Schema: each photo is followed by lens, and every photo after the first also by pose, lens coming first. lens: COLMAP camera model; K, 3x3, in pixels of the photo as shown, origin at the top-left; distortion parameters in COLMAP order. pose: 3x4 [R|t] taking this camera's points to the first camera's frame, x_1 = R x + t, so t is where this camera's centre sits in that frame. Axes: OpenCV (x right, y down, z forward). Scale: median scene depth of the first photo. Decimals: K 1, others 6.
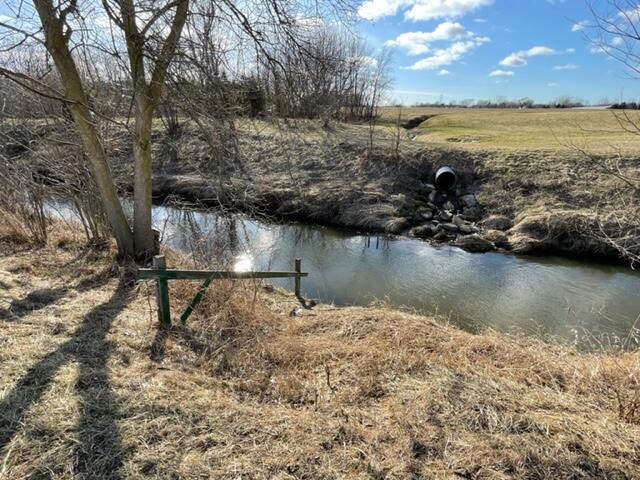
lens RADIAL K [[302.0, 0, 319.8], [0, 302.0, 240.3], [0, 0, 1]] dist [-0.000288, -0.000036]
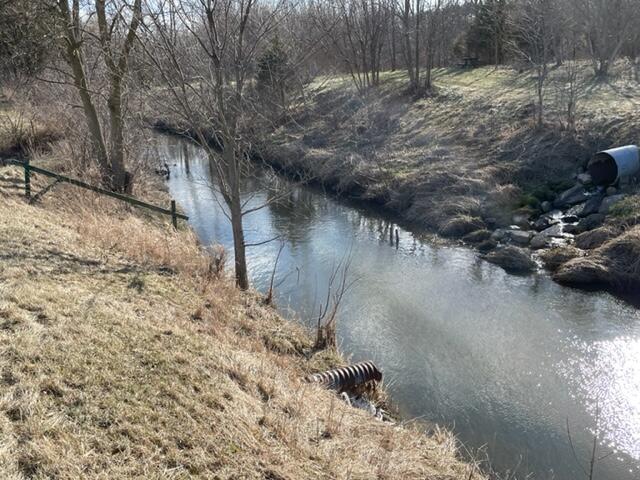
lens RADIAL K [[625.8, 0, 319.7], [0, 625.8, 237.8], [0, 0, 1]] dist [0.044804, 0.000000]
pose [[0.712033, 0.133710, -0.689298, 0.934810], [-0.203539, 0.978855, -0.020374, 0.061764], [0.671998, 0.154806, 0.724192, -0.186033]]
